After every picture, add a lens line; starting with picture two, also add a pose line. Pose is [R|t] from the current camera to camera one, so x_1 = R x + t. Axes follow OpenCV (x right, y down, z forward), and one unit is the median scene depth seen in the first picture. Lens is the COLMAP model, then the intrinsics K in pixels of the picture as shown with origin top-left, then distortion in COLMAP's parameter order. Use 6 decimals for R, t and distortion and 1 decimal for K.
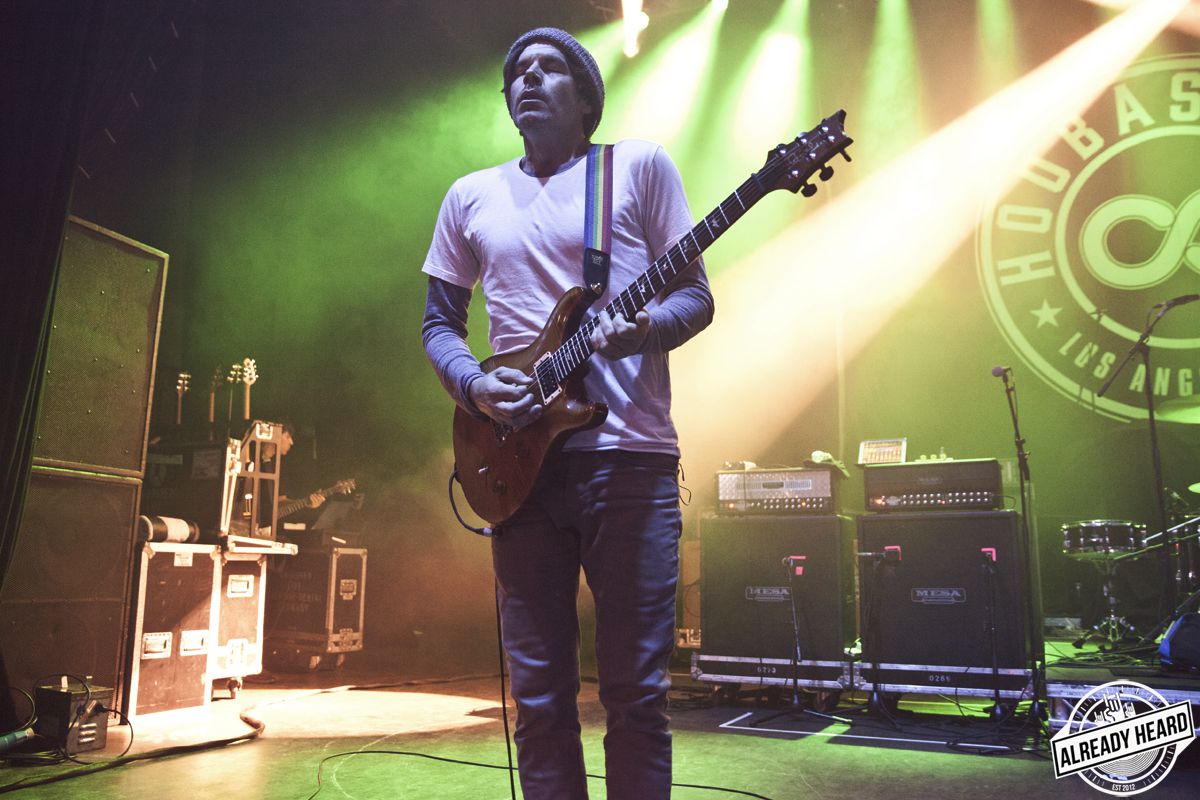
lens RADIAL K [[915.2, 0, 571.4], [0, 915.2, 374.6], [0, 0, 1]] dist [-0.137296, 0.084960]
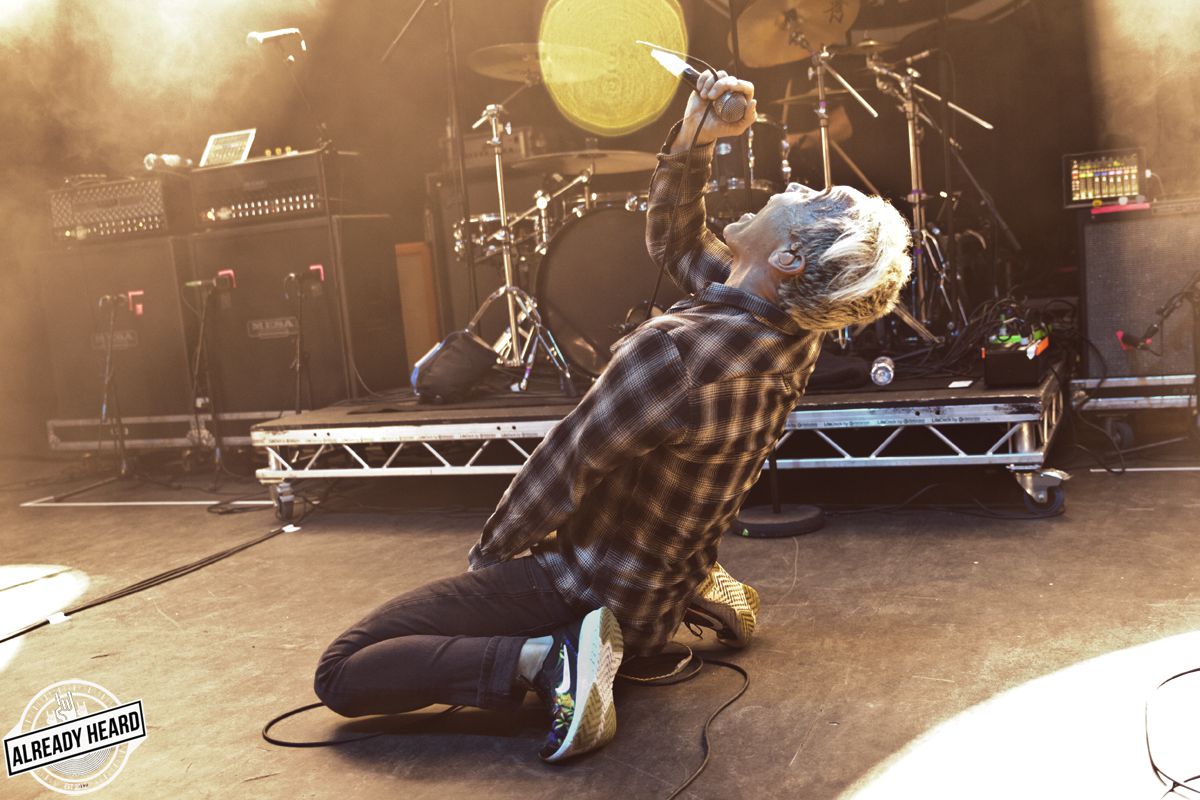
lens RADIAL K [[1287.2, 0, 605.9], [0, 1287.2, 438.2], [0, 0, 1]] dist [-0.058544, 0.122794]
pose [[0.992299, -0.112403, 0.052033, 0.603693], [0.088558, 0.937536, 0.336427, -0.023708], [-0.086599, -0.329228, 0.940271, -0.155016]]
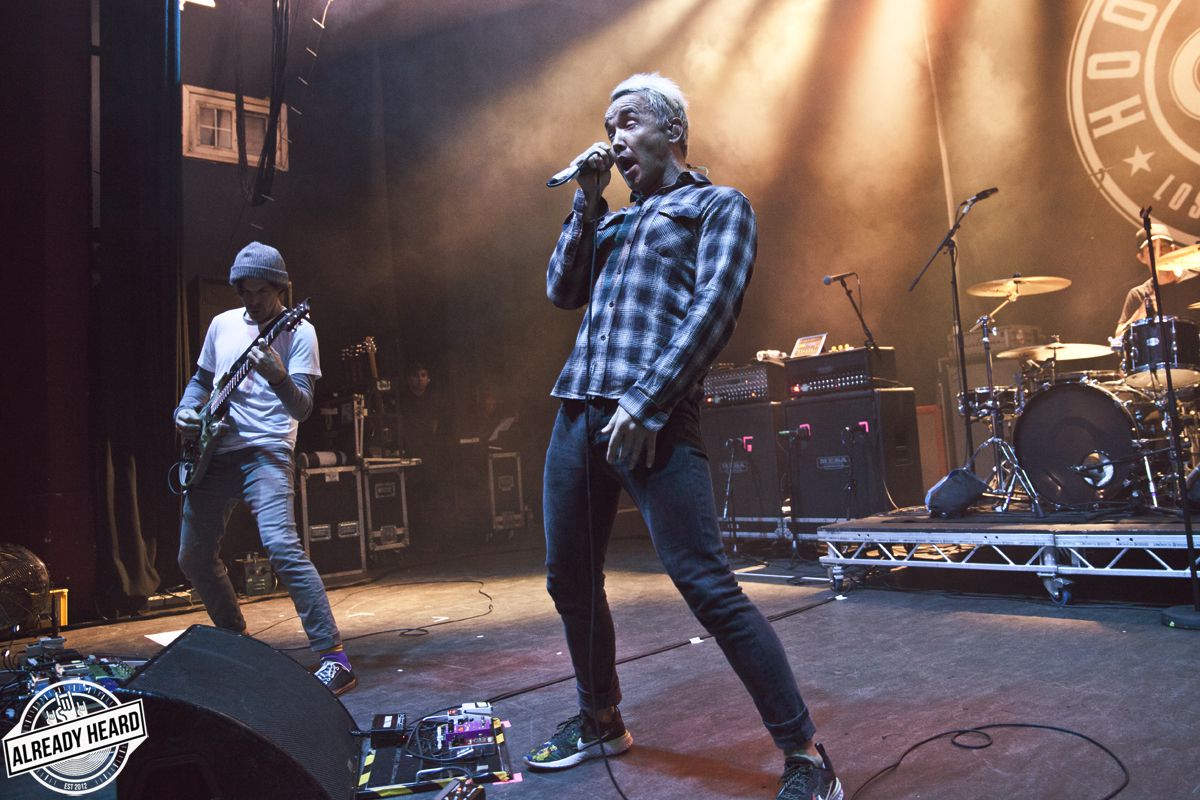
lens RADIAL K [[916.2, 0, 670.0], [0, 916.2, 361.5], [0, 0, 1]] dist [-0.133201, 0.097273]
pose [[0.931696, -0.116127, -0.344176, 0.612063], [0.157967, 0.982764, 0.096031, -0.042910], [0.327092, -0.143840, 0.933981, -0.217590]]
